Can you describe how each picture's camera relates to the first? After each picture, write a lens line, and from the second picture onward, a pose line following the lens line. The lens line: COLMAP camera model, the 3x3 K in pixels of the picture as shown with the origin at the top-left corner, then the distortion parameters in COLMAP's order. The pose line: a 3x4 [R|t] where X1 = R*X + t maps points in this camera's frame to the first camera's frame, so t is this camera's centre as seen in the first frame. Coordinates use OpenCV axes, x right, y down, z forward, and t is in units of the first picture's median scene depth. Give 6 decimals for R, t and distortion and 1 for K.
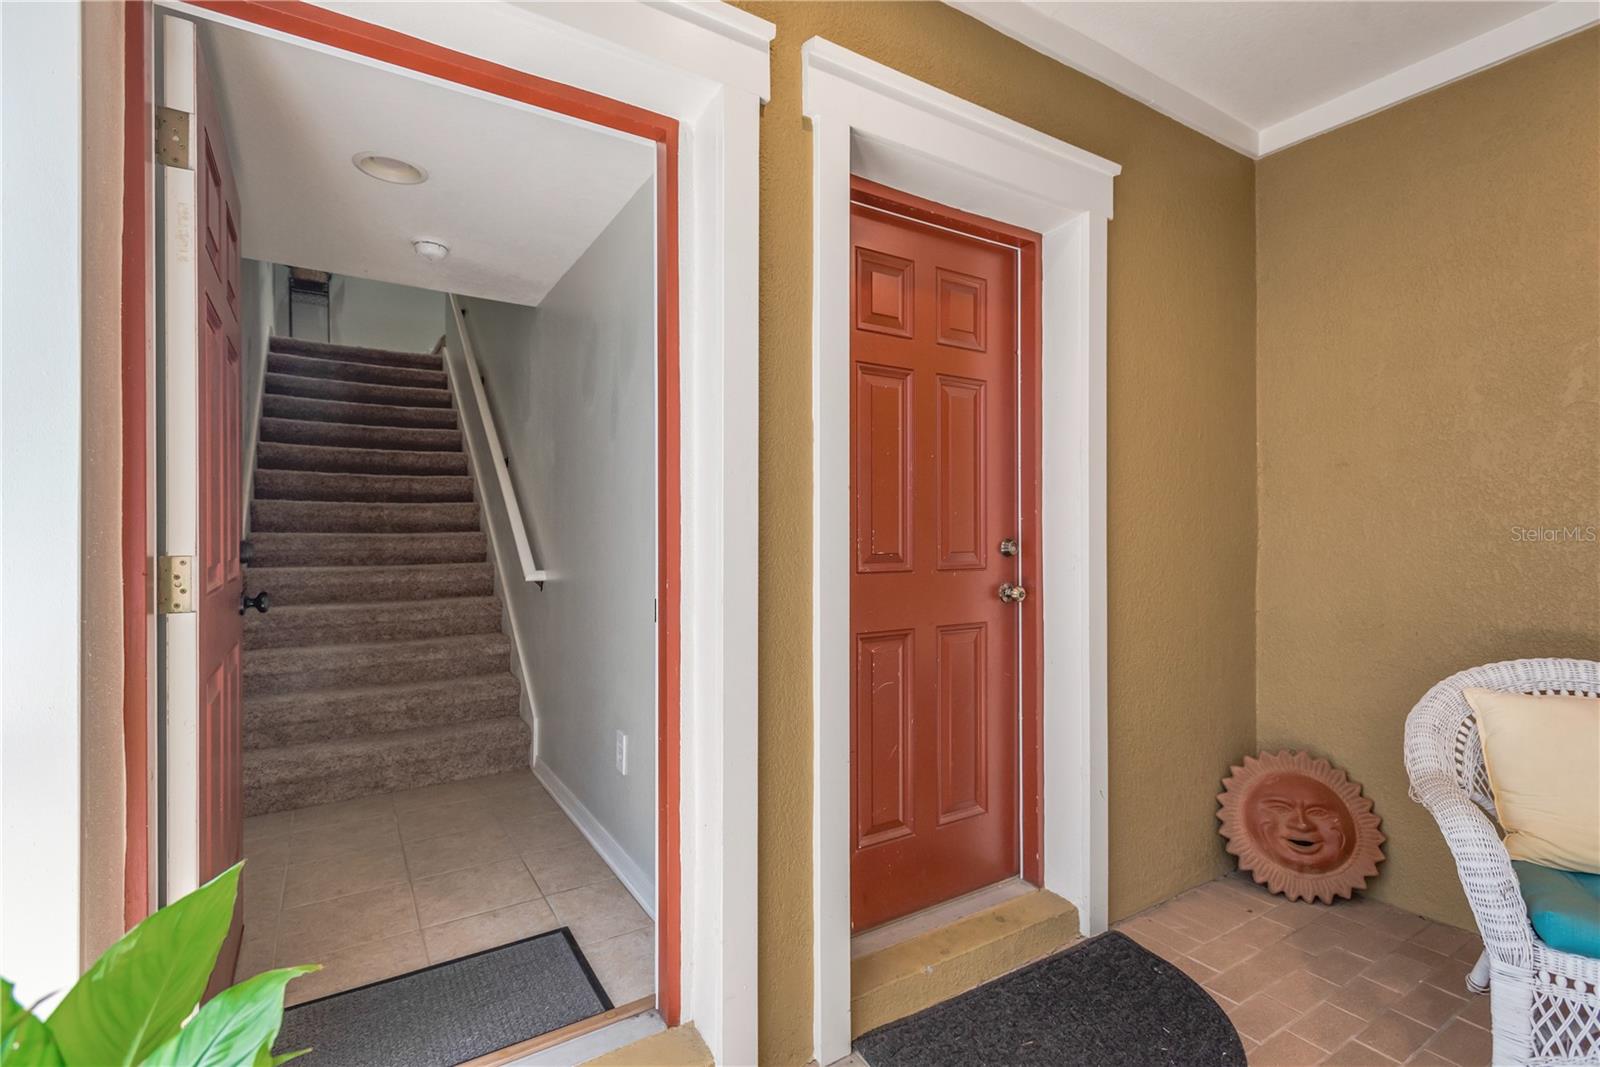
lens RADIAL K [[742.6, 0, 800.4], [0, 742.6, 528.9], [0, 0, 1]] dist [0.008300, -0.000986]
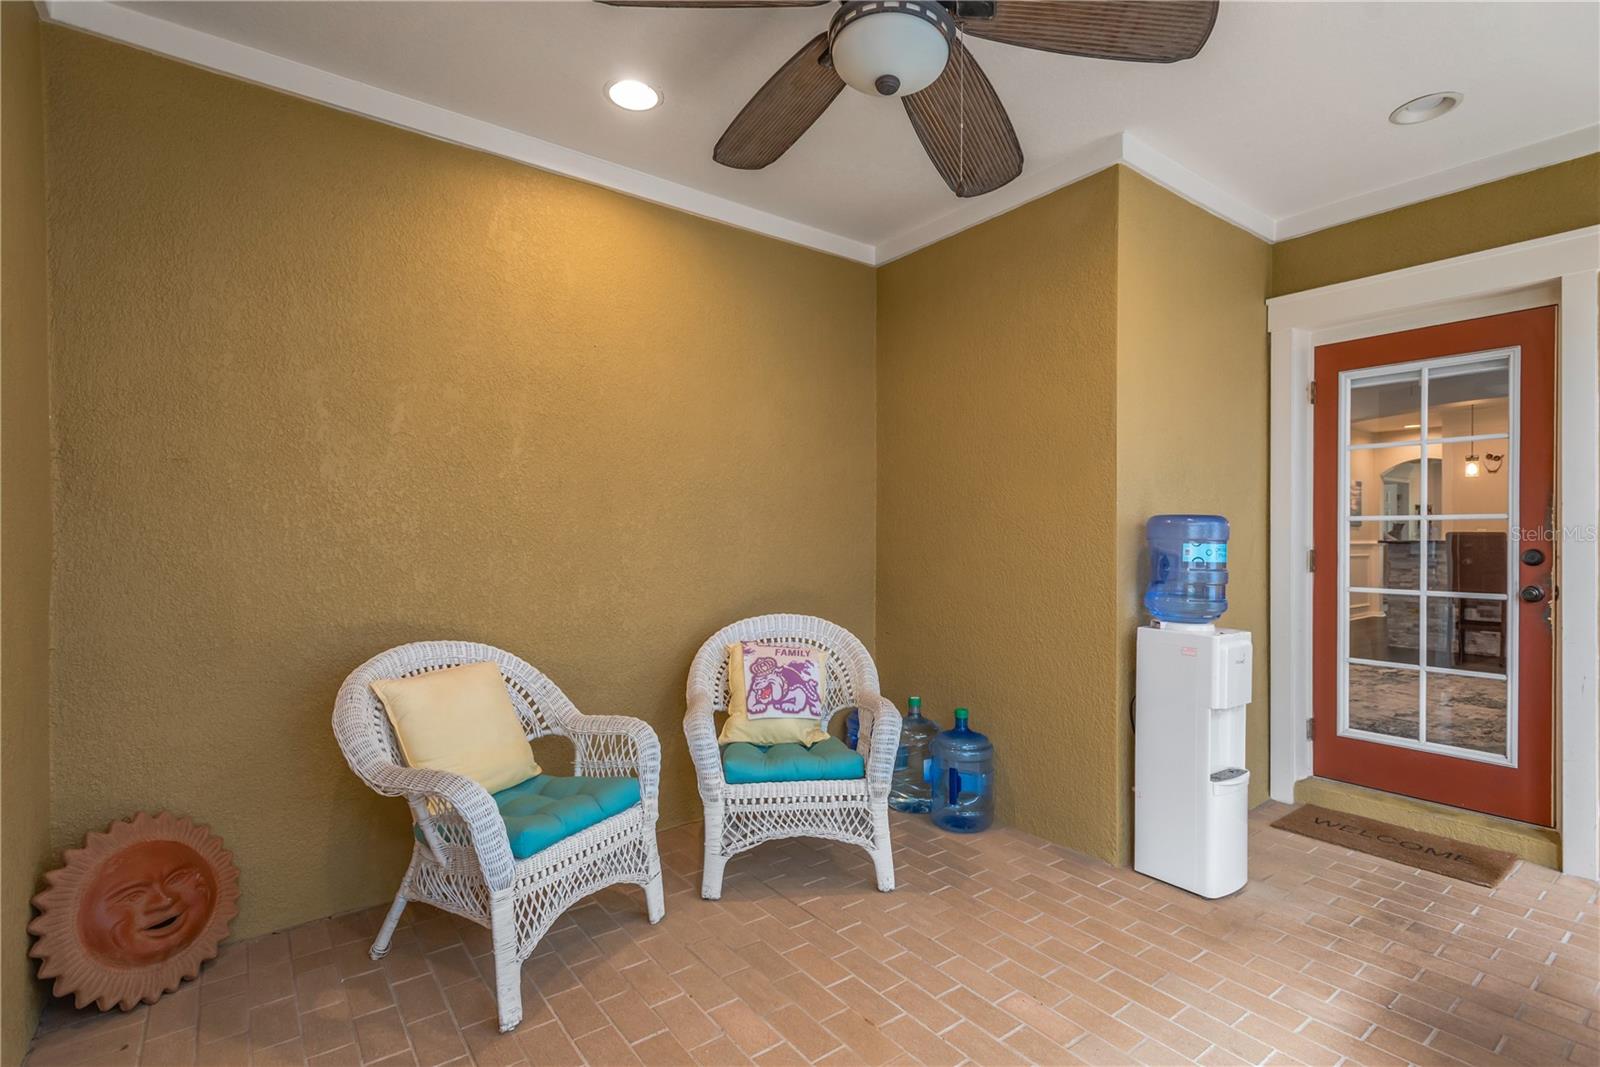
lens RADIAL K [[742.6, 0, 800.2], [0, 742.6, 544.0], [0, 0, 1]] dist [0.008300, -0.000986]
pose [[-0.077224, -0.005463, 0.996999, -0.188558], [-0.000711, 0.999985, 0.005424, 0.004831], [-0.997014, -0.000289, -0.077227, 0.377125]]
